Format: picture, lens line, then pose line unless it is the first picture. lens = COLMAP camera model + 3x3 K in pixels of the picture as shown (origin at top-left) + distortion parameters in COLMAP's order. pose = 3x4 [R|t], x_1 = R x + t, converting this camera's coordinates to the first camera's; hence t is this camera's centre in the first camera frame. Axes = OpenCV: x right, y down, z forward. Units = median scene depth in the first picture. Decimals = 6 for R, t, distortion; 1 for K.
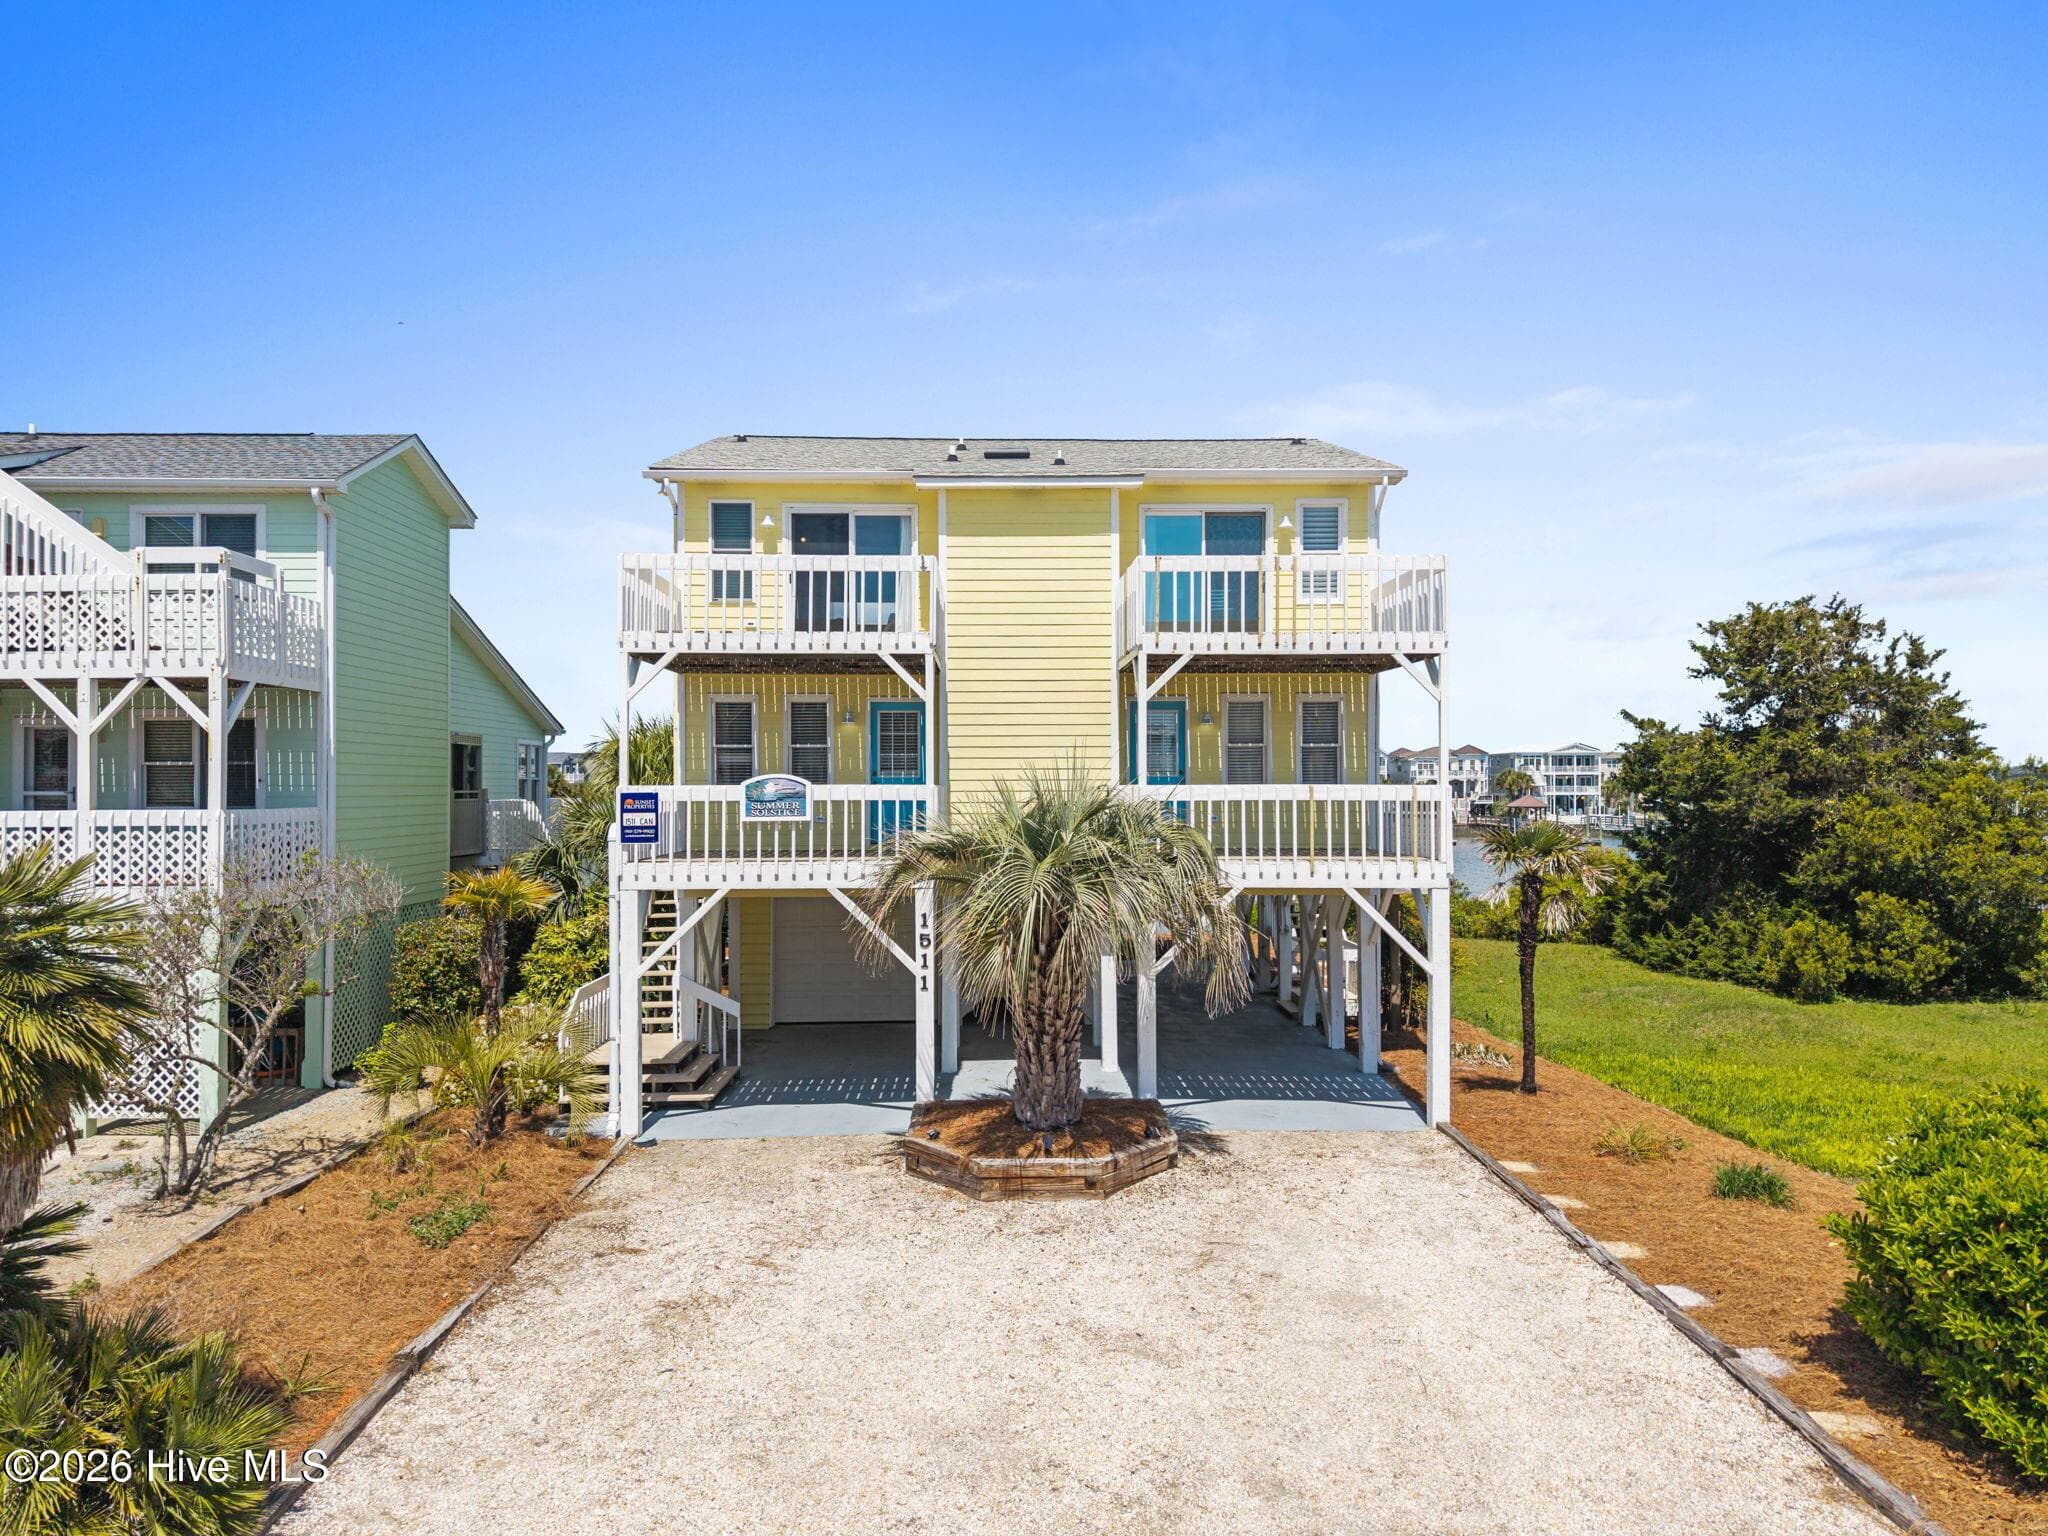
lens RADIAL K [[1359.0, 0, 1024.0], [0, 1359.0, 768.0], [0, 0, 1]] dist [0.008494, -0.002842]
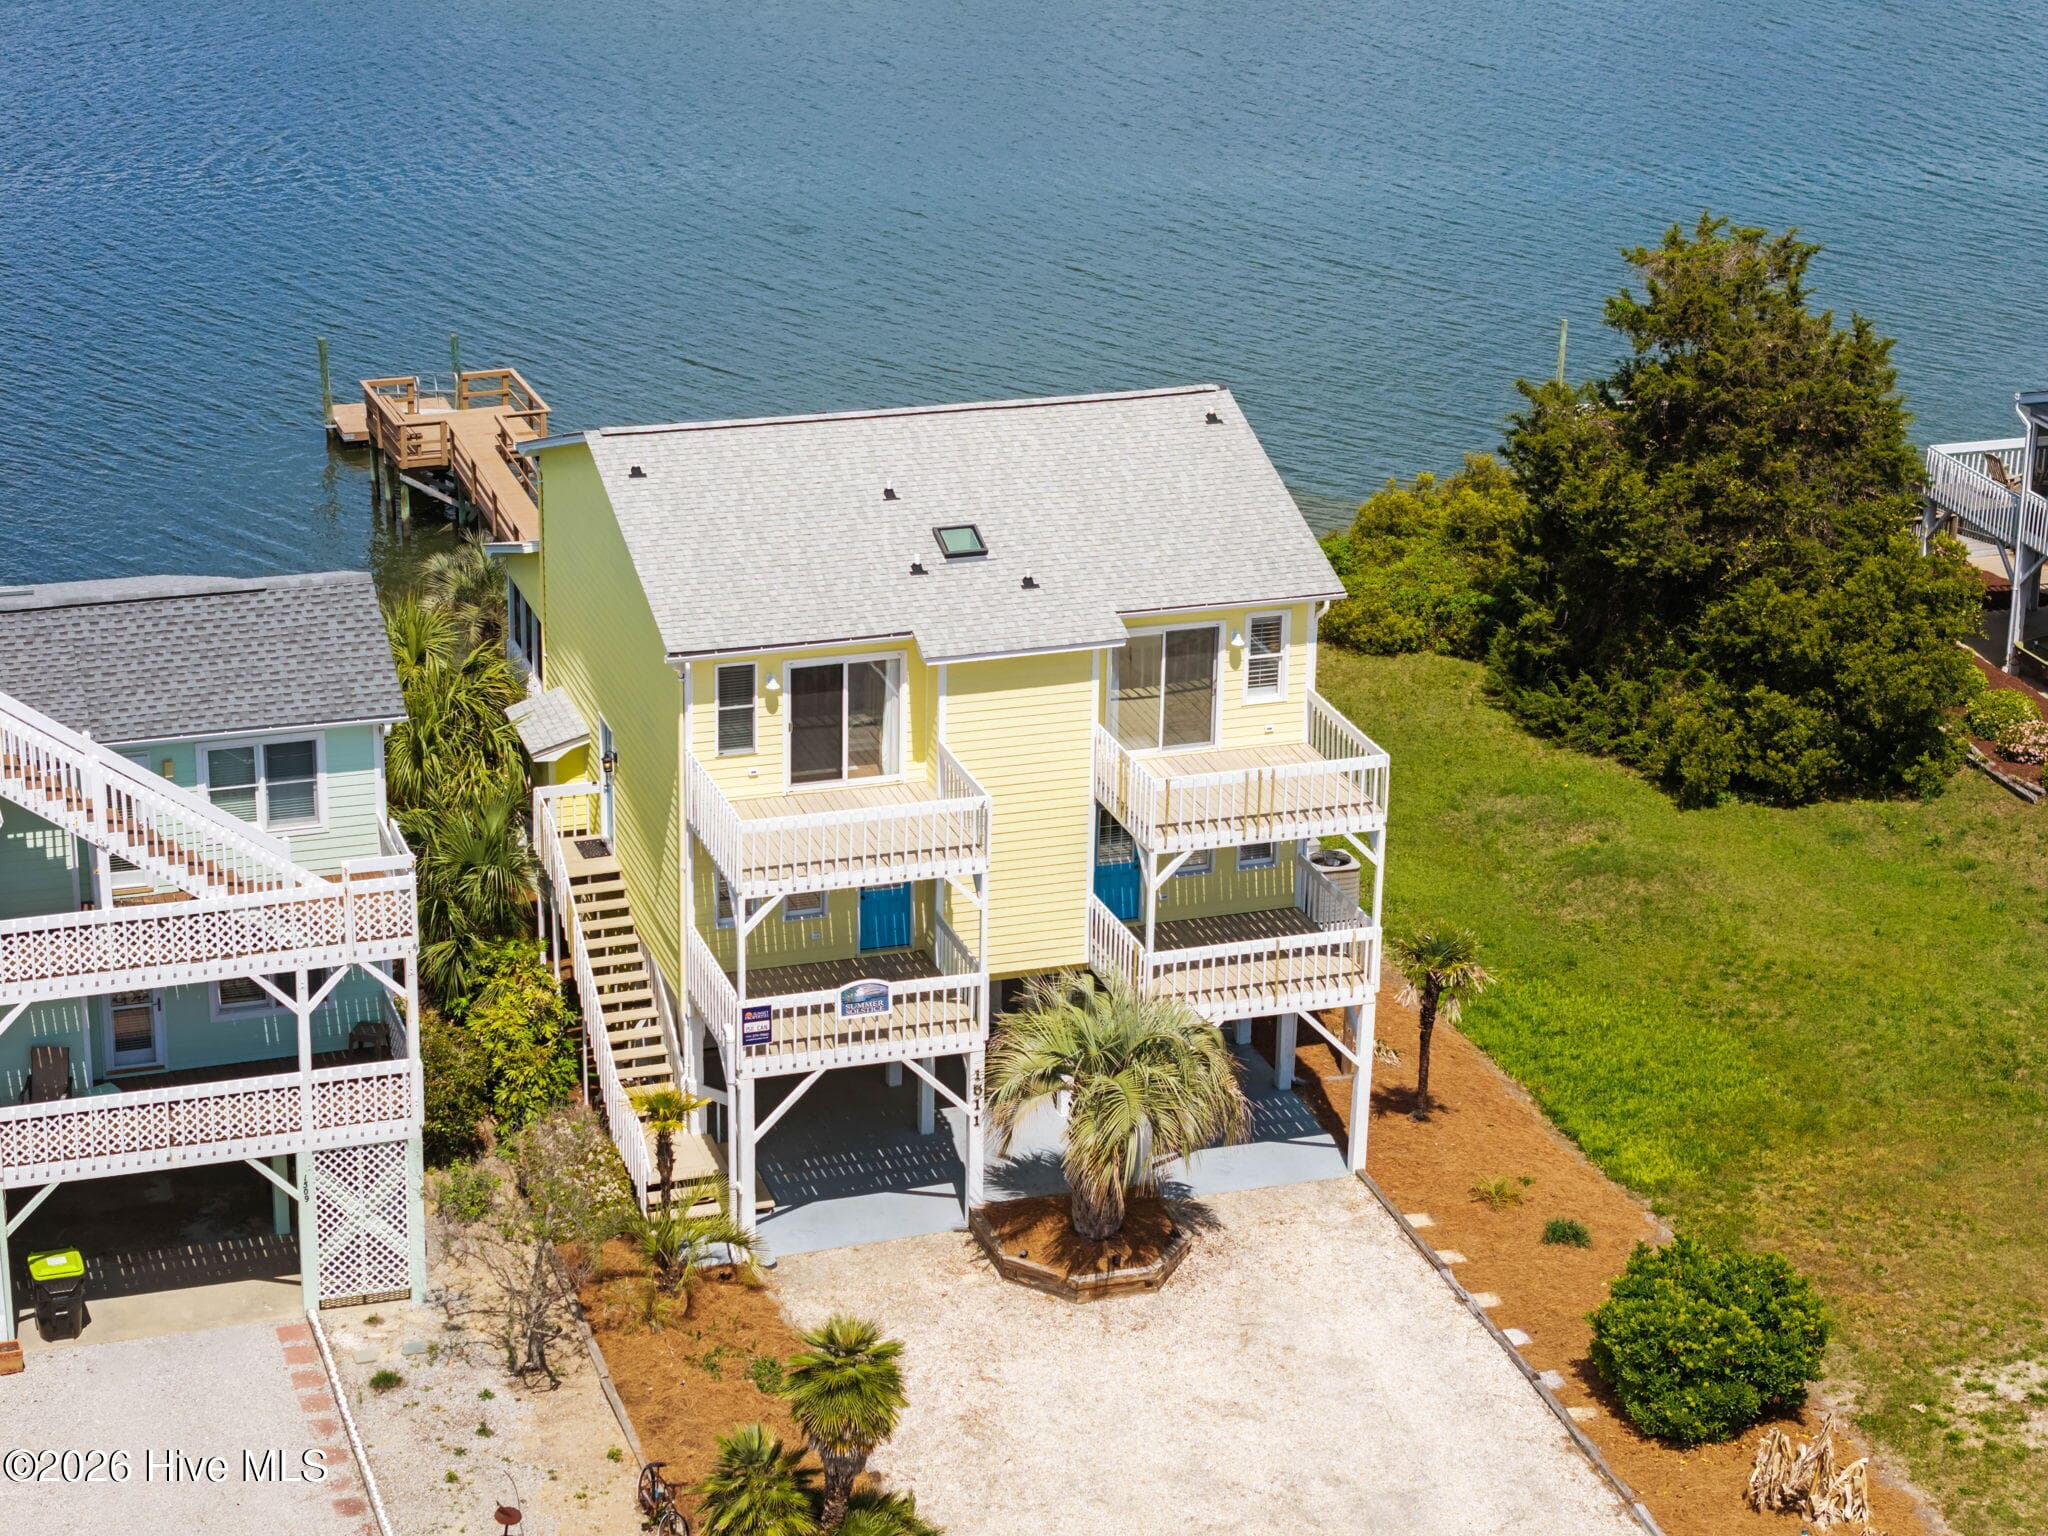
lens RADIAL K [[3769.0, 0, 1024.0], [0, 3769.0, 768.0], [0, 0, 1]] dist [-0.005775, -0.019254]
pose [[0.957746, -0.084668, 0.274871, -0.960284], [-0.022452, 0.930763, 0.364932, -1.410046], [-0.286738, -0.355683, 0.889534, -1.975963]]
